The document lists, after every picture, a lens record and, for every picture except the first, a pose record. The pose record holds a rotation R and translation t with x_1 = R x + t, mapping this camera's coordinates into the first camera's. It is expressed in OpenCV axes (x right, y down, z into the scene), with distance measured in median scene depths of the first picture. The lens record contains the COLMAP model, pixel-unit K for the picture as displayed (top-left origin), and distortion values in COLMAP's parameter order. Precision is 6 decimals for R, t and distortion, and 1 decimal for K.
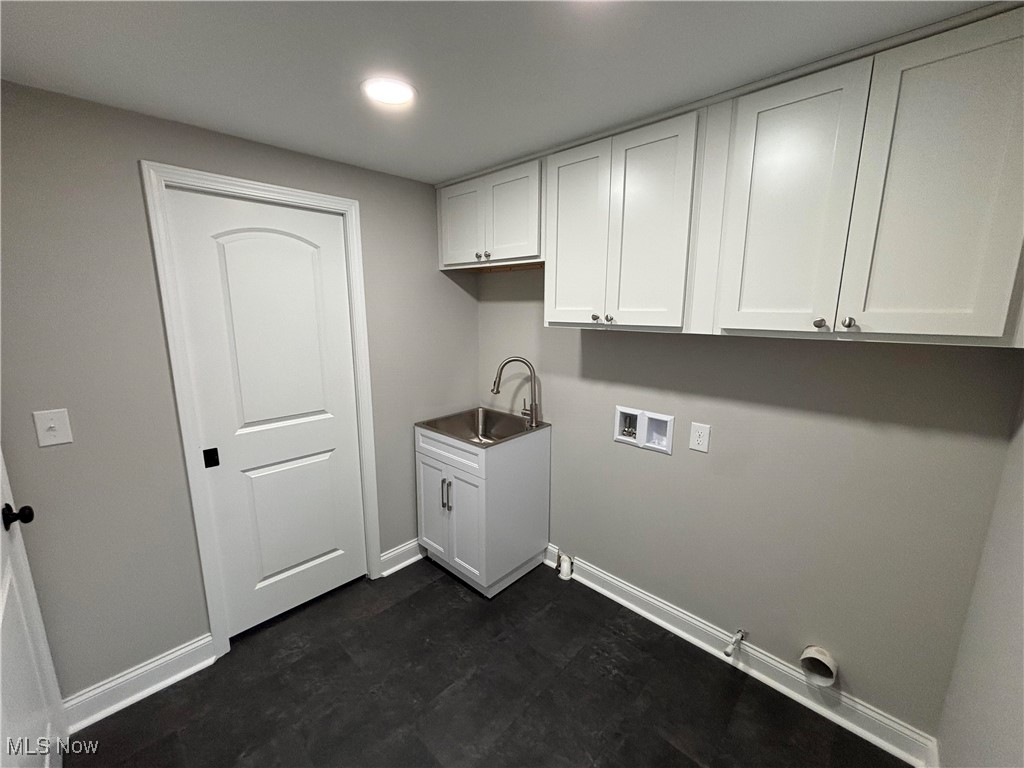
lens RADIAL K [[410.2, 0, 512.0], [0, 410.2, 384.0], [0, 0, 1]] dist [0.006988, -0.000246]
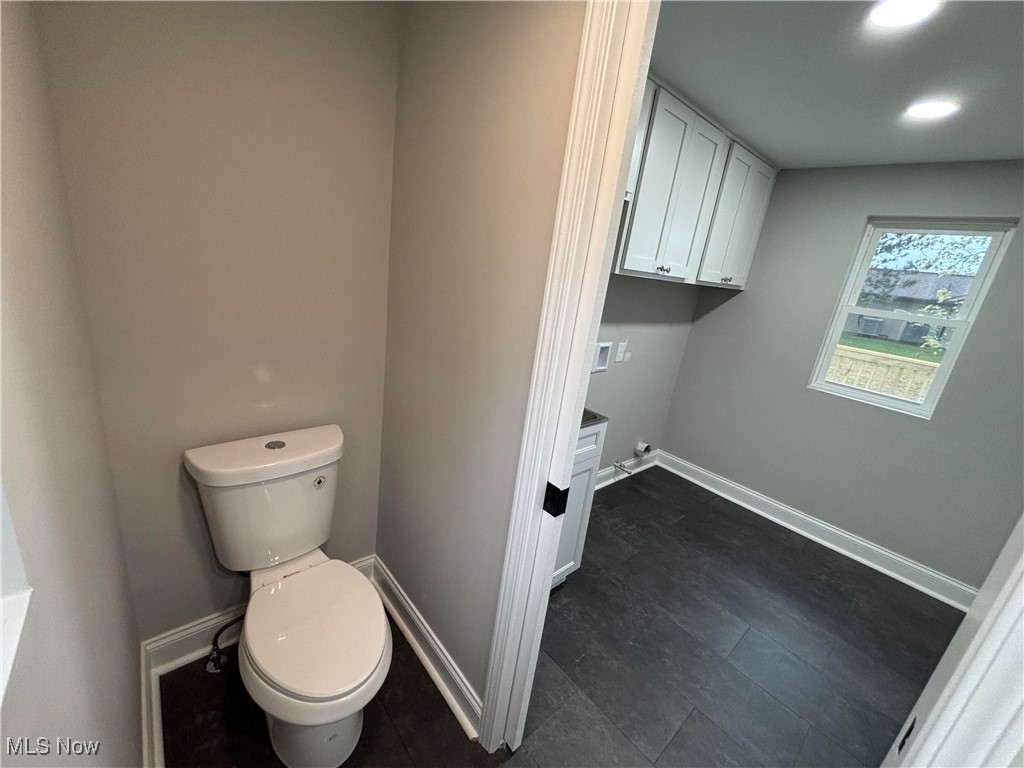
lens RADIAL K [[413.7, 0, 509.0], [0, 413.7, 383.5], [0, 0, 1]] dist [-0.000066, -0.000141]
pose [[0.093670, -0.280583, 0.955248, -0.954610], [0.059203, 0.959339, 0.275979, -0.181169], [-0.993842, 0.030702, 0.106473, 1.186606]]
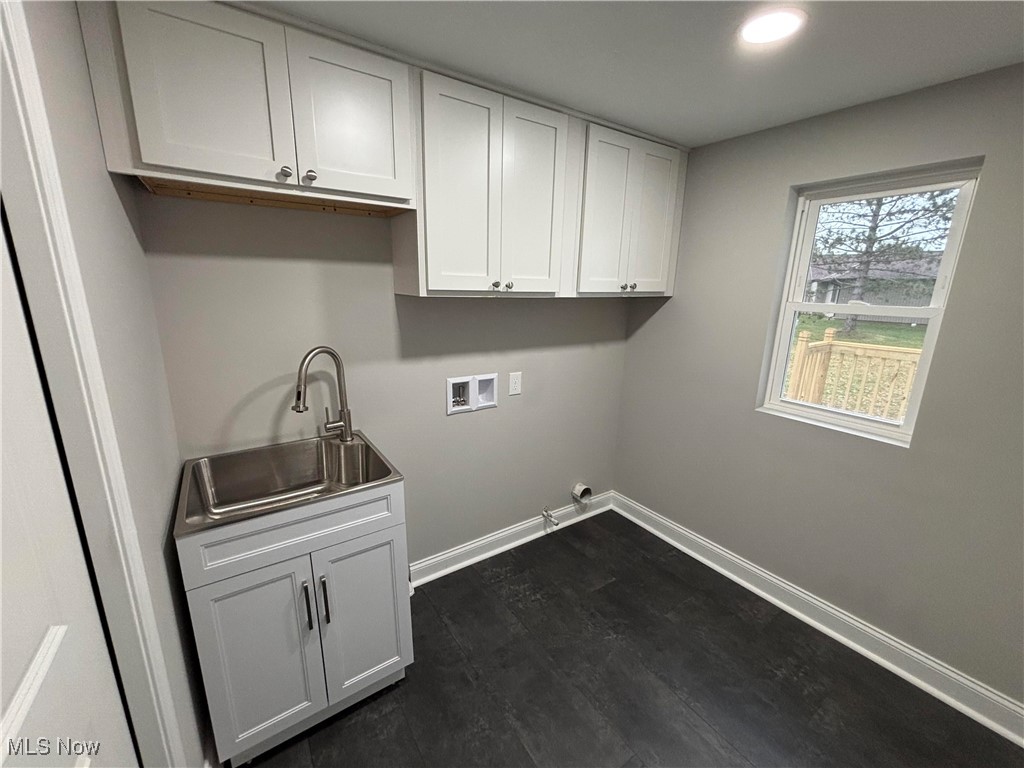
lens RADIAL K [[413.7, 0, 509.0], [0, 413.7, 383.5], [0, 0, 1]] dist [-0.000066, -0.000141]
pose [[0.216952, -0.228986, 0.948945, -0.690618], [0.163184, 0.966927, 0.196017, -0.111258], [-0.962446, 0.112327, 0.247143, 0.684151]]
